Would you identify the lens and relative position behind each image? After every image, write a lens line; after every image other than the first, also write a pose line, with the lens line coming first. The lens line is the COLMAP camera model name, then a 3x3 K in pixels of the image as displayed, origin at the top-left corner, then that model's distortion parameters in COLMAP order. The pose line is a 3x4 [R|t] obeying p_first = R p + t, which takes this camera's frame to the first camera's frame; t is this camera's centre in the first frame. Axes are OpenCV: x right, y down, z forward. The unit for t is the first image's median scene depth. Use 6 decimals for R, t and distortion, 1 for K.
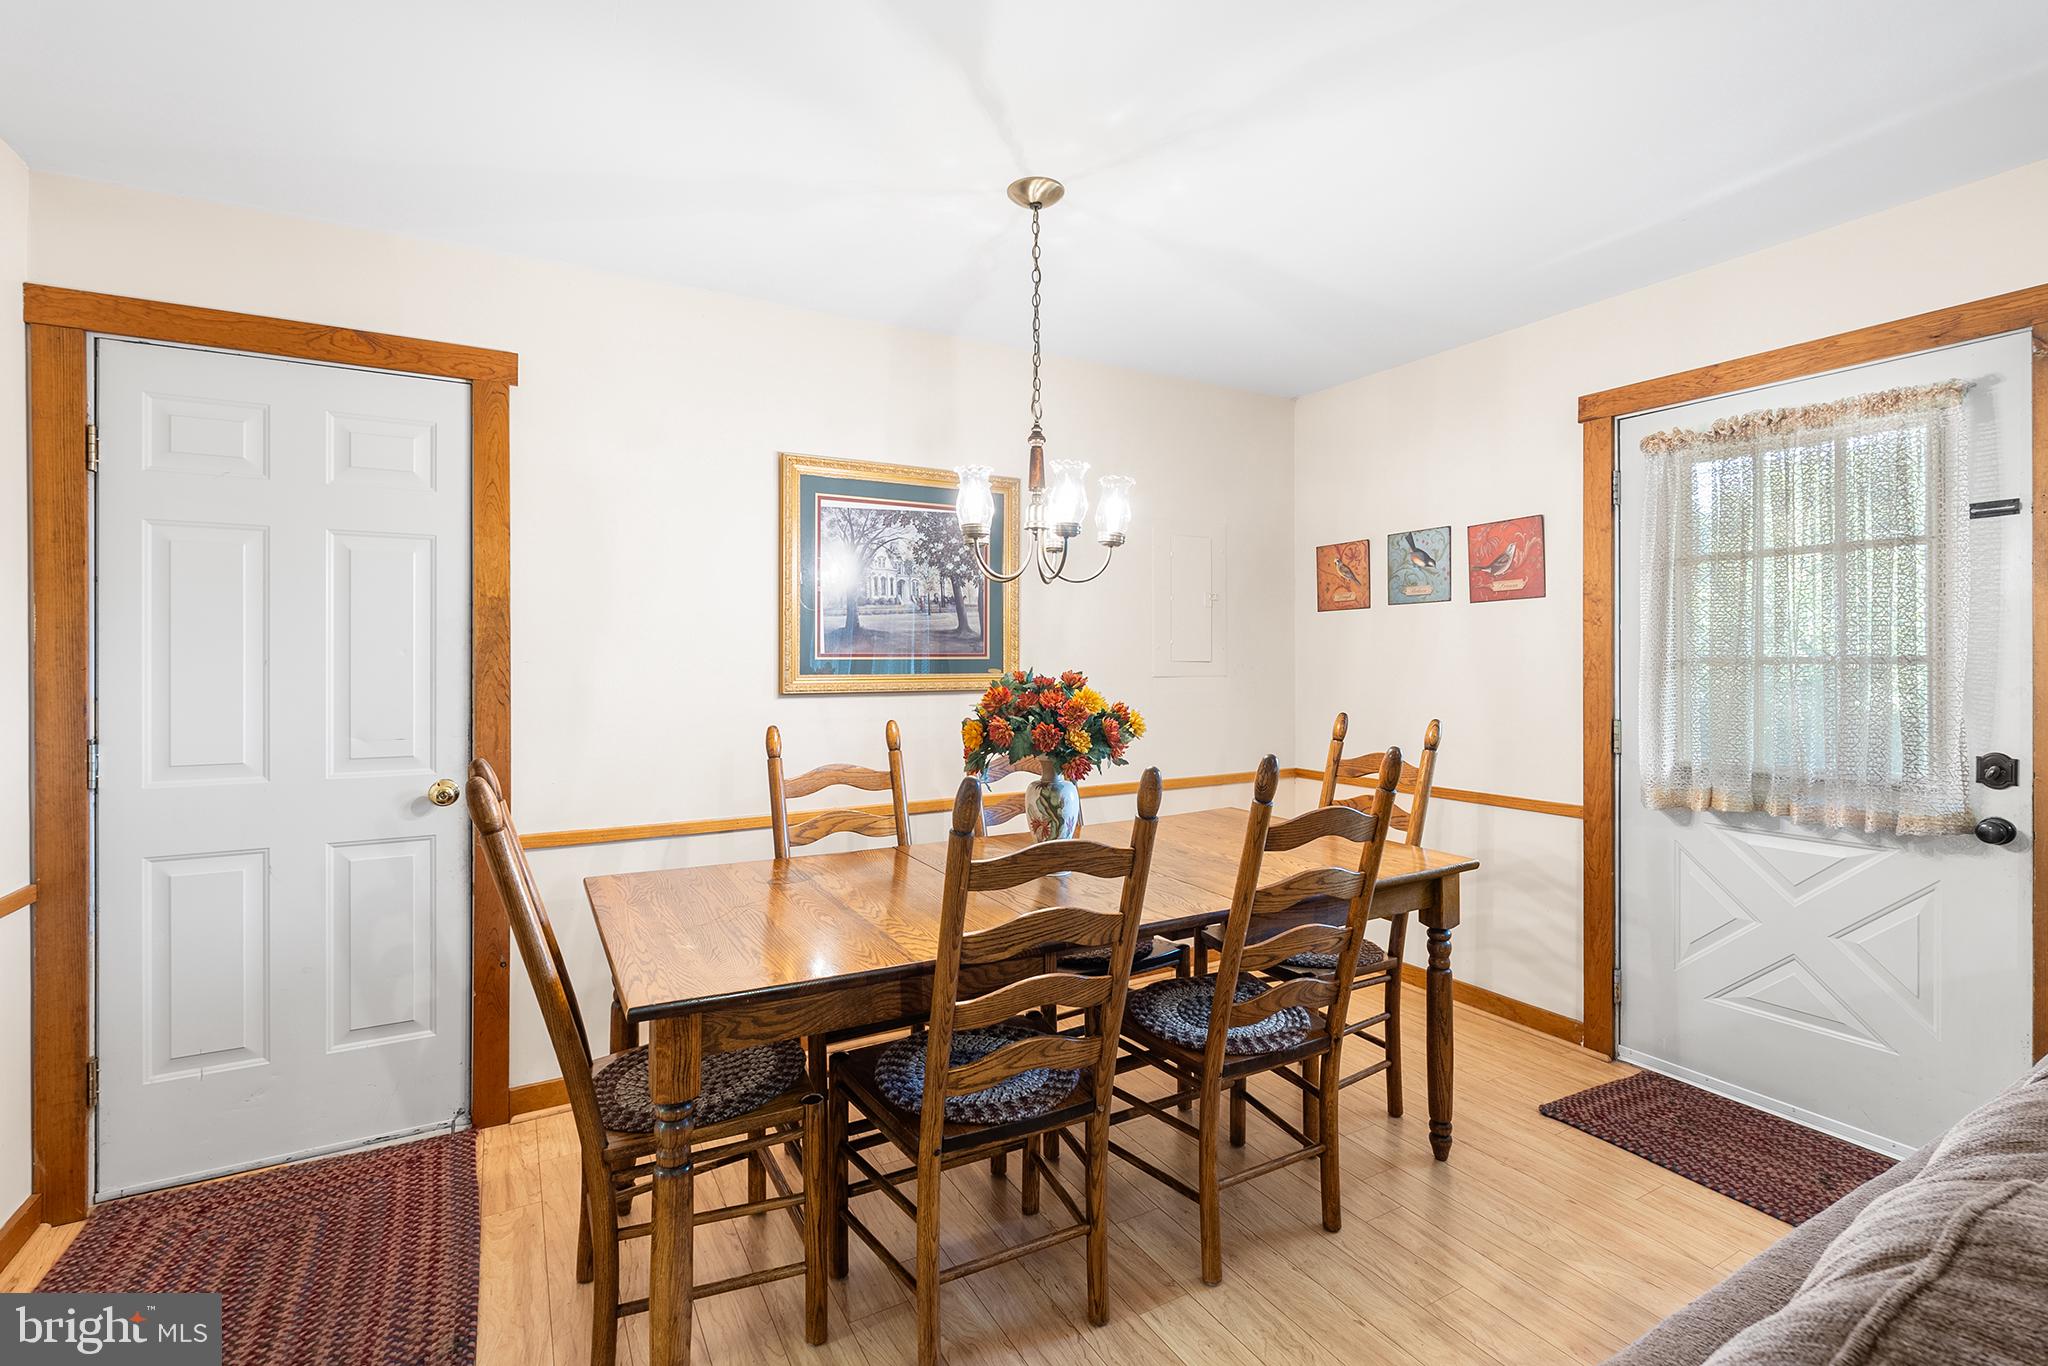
lens RADIAL K [[922.8, 0, 1030.6], [0, 922.8, 663.9], [0, 0, 1]] dist [-0.000502, -0.000145]
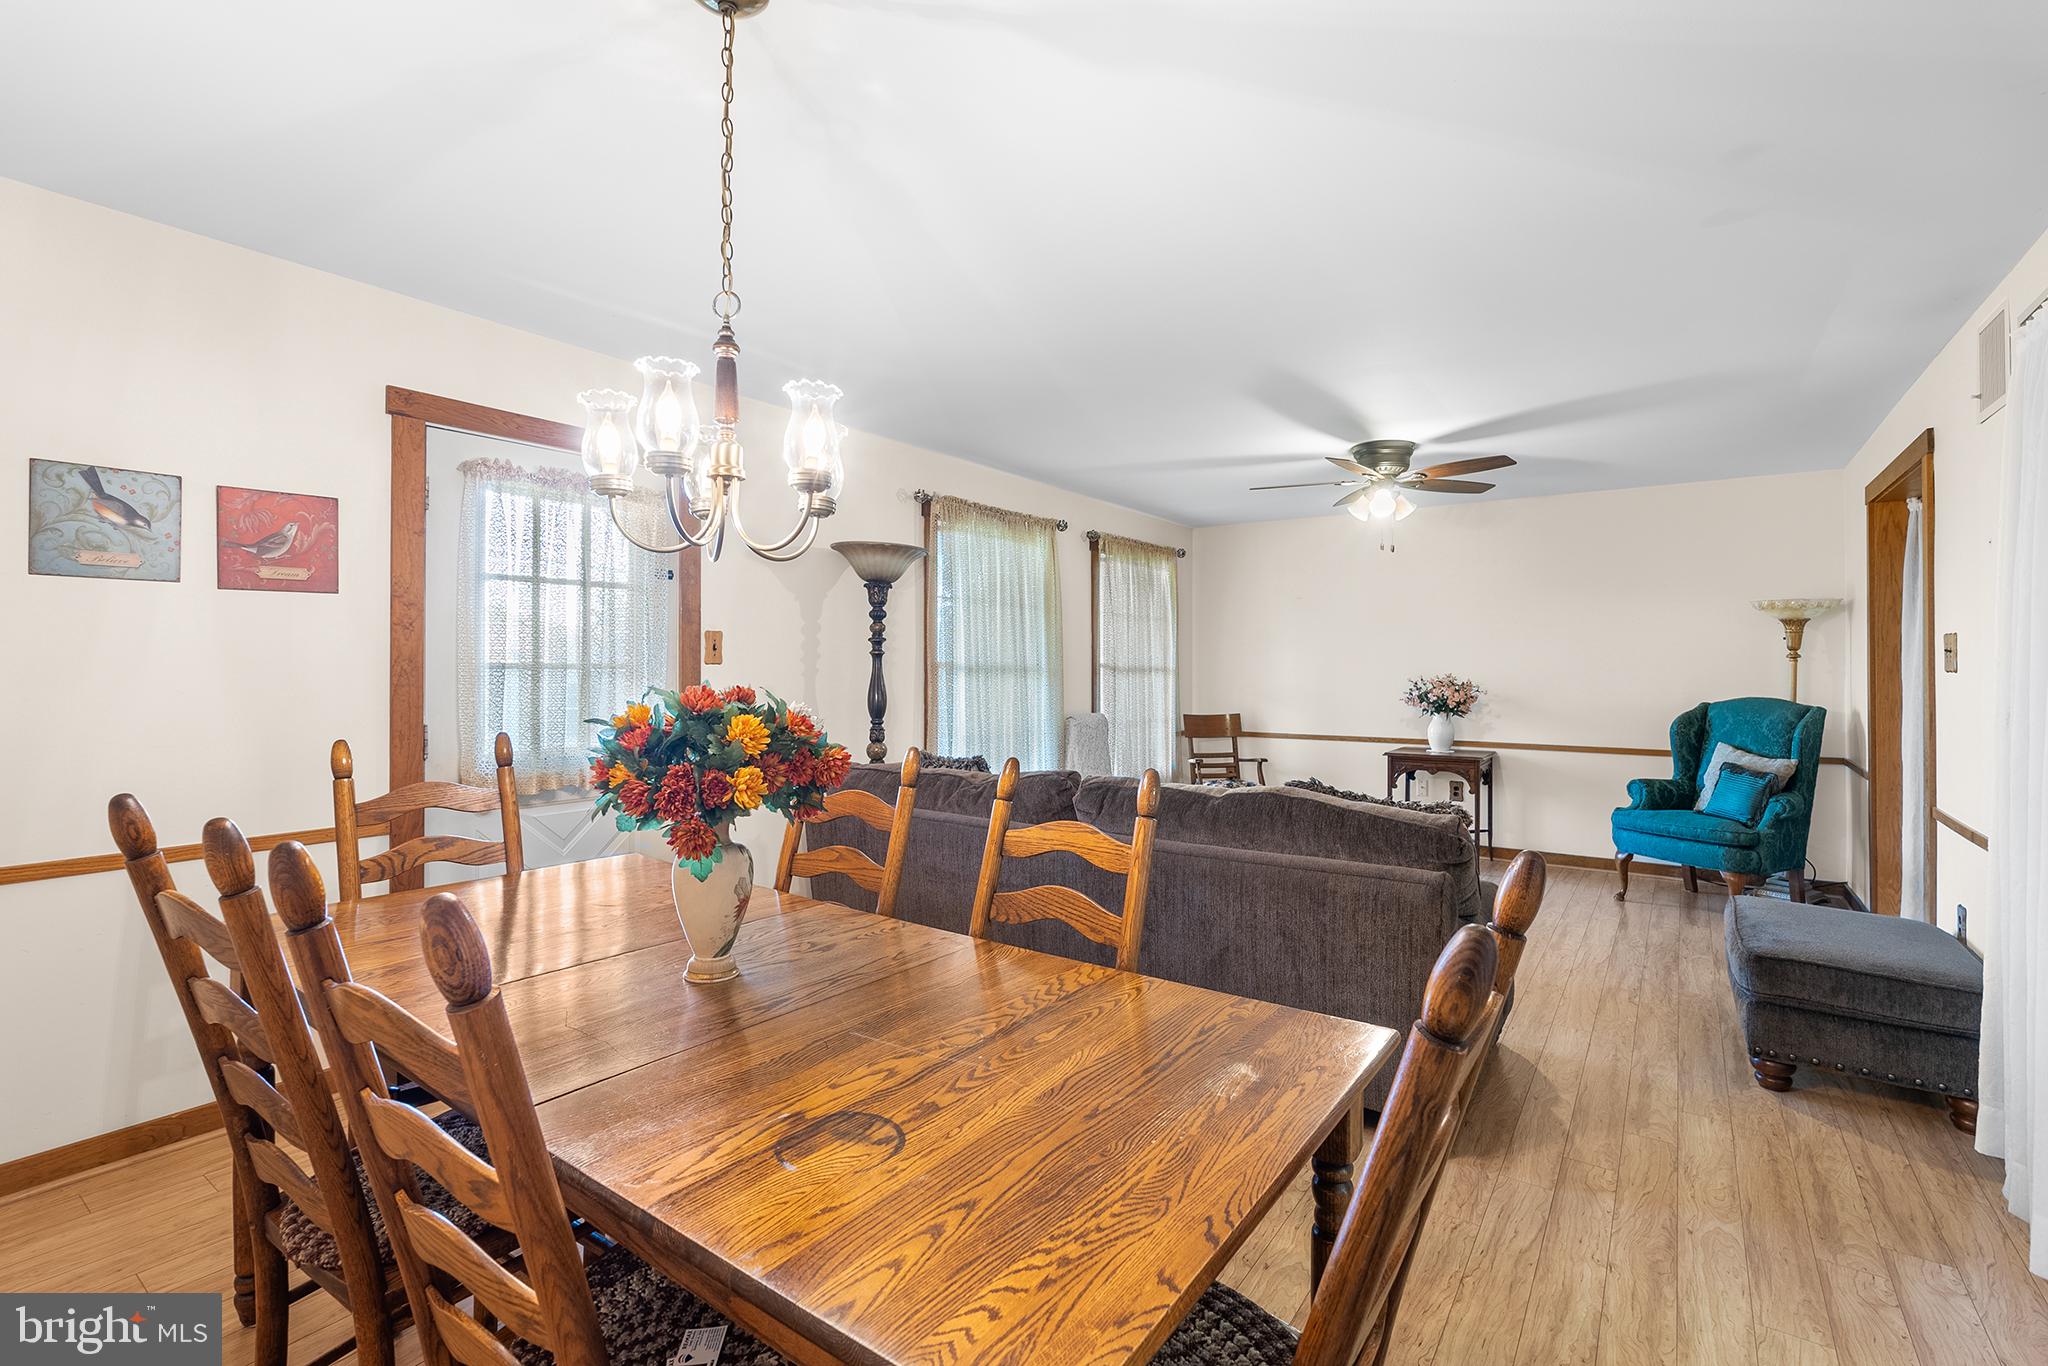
lens RADIAL K [[940.3, 0, 1018.0], [0, 940.3, 662.6], [0, 0, 1]] dist [-0.002961, 0.000327]
pose [[-0.422724, 0.001385, 0.906257, -0.639101], [0.000453, 0.999999, -0.001317, -0.007133], [-0.906258, -0.000146, -0.422724, 0.978168]]
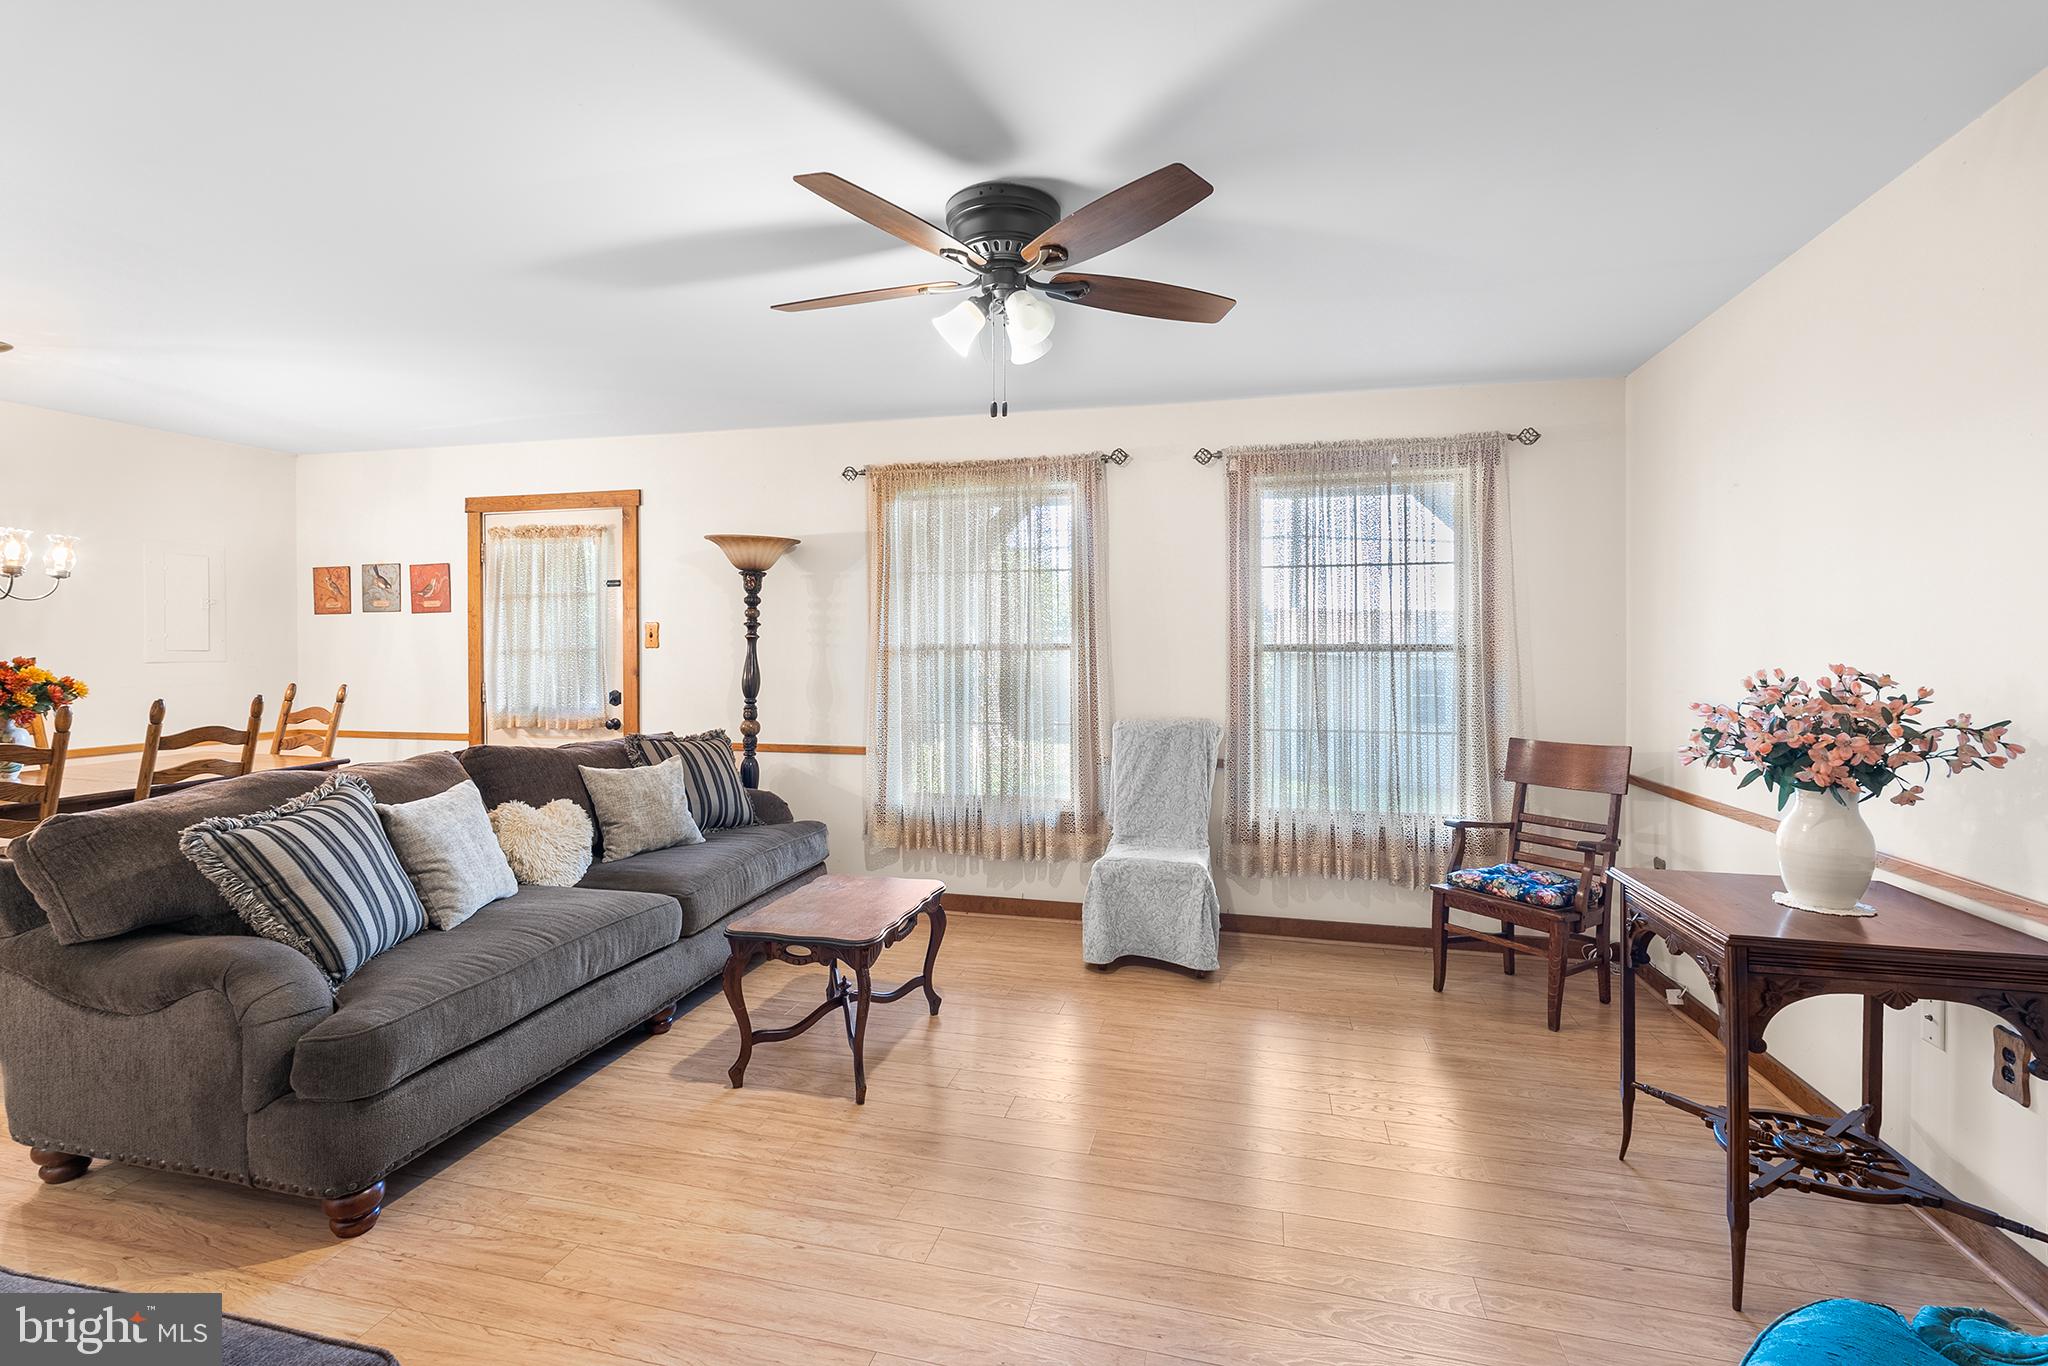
lens RADIAL K [[919.0, 0, 1017.7], [0, 919.0, 658.2], [0, 0, 1]] dist [-0.004550, -0.000288]
pose [[0.696605, -0.006575, 0.717425, 0.095143], [0.003119, 0.999976, 0.006136, 0.005402], [-0.717448, -0.002036, 0.696609, -1.118887]]
